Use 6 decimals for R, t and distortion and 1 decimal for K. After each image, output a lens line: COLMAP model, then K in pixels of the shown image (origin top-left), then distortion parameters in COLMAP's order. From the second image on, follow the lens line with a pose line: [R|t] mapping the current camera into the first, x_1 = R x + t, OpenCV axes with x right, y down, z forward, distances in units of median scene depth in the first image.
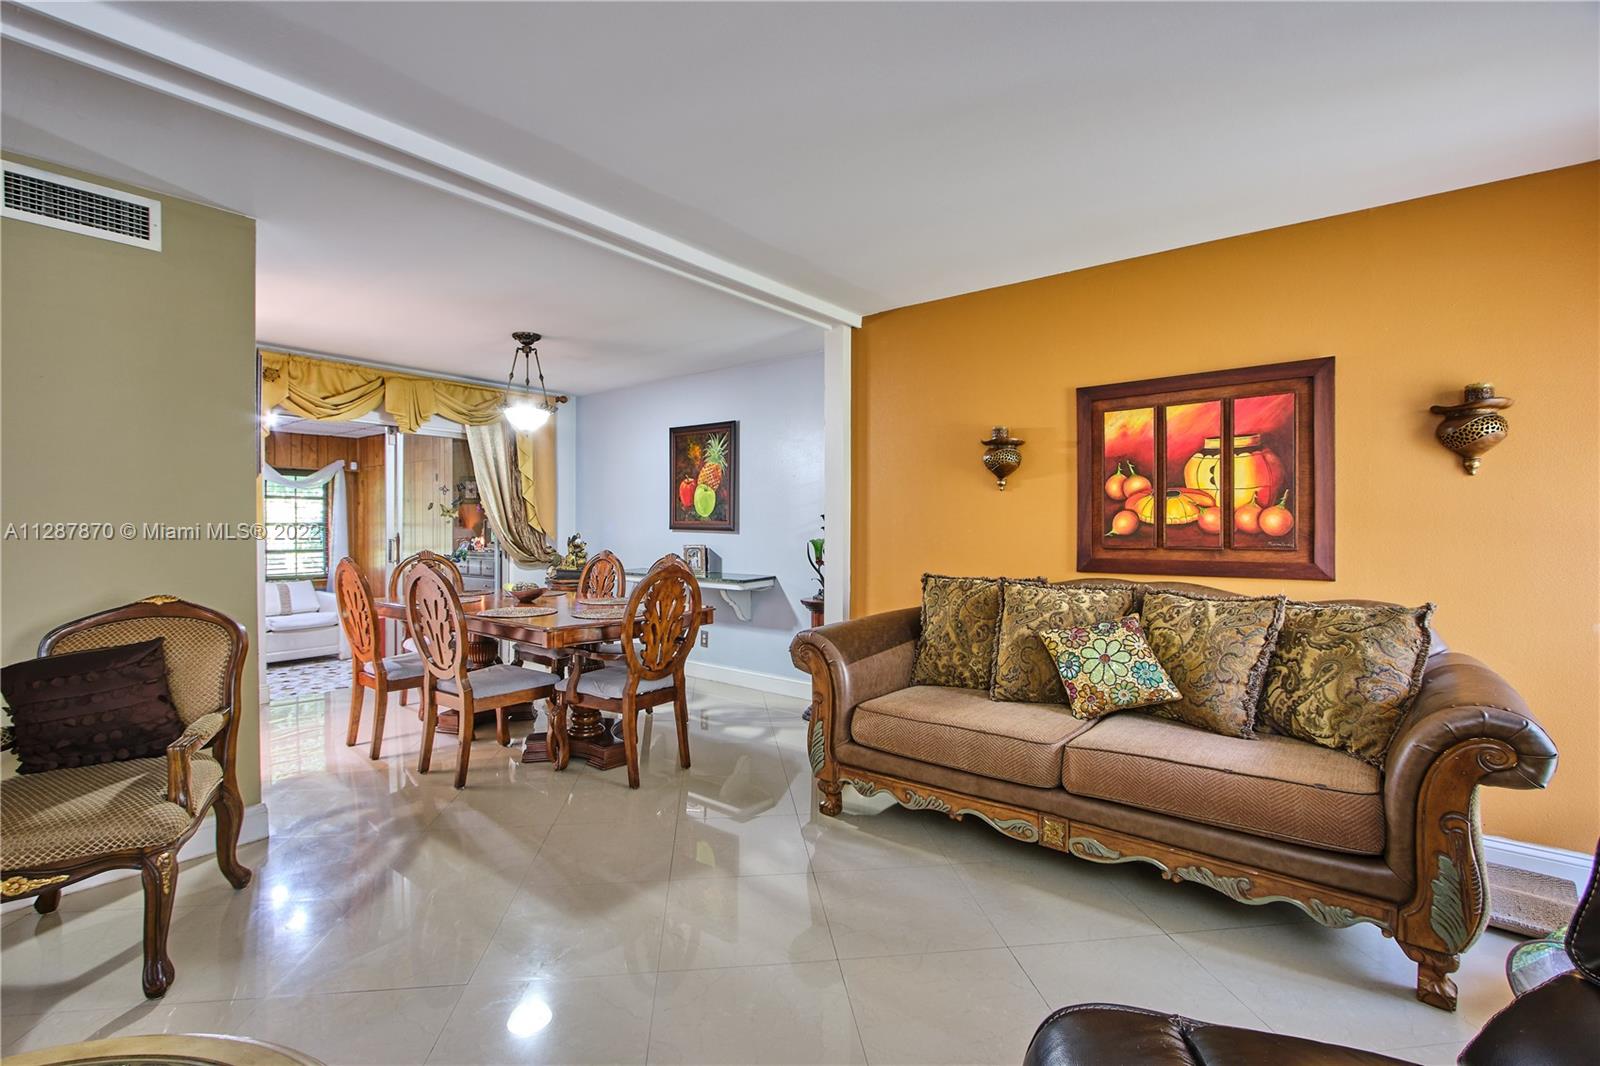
lens RADIAL K [[710.5, 0, 800.0], [0, 710.5, 533.0], [0, 0, 1]] dist [-0.000236, 0.000270]
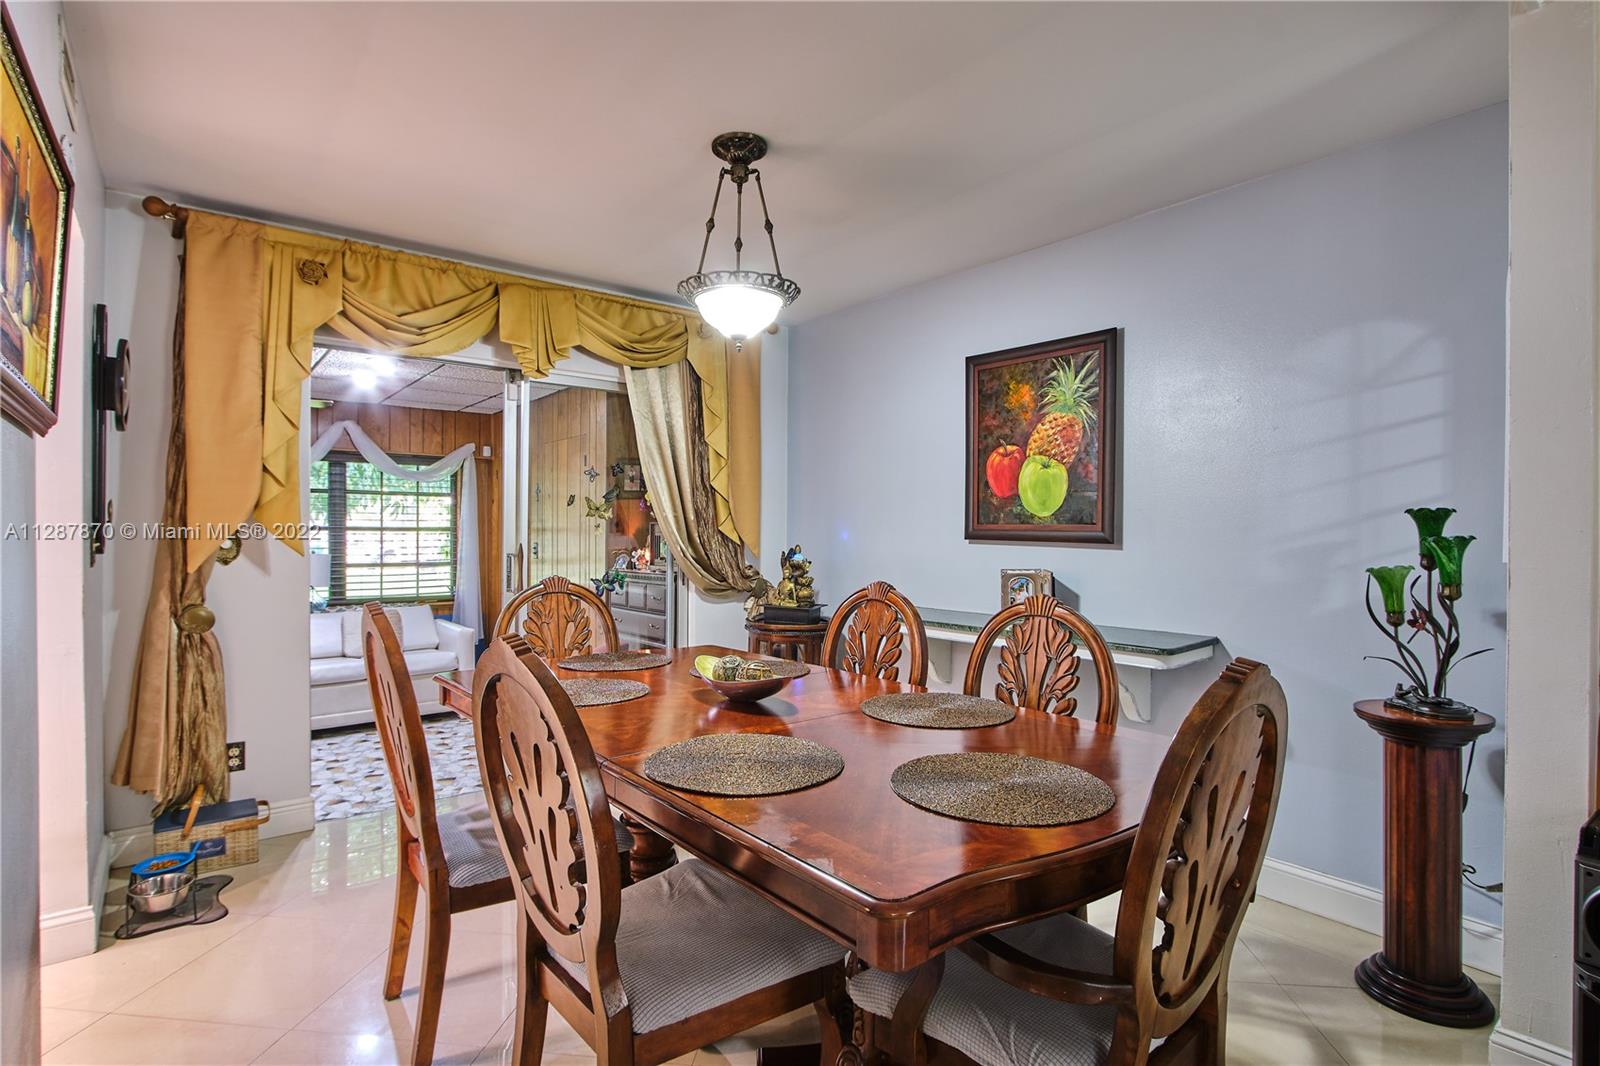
lens RADIAL K [[790.5, 0, 815.9], [0, 790.5, 530.3], [0, 0, 1]] dist [-0.002491, -0.000166]
pose [[0.978958, 0.002404, -0.204045, -0.166476], [-0.004735, 0.999929, -0.010940, -0.004975], [0.204005, 0.011676, 0.978900, 0.361011]]
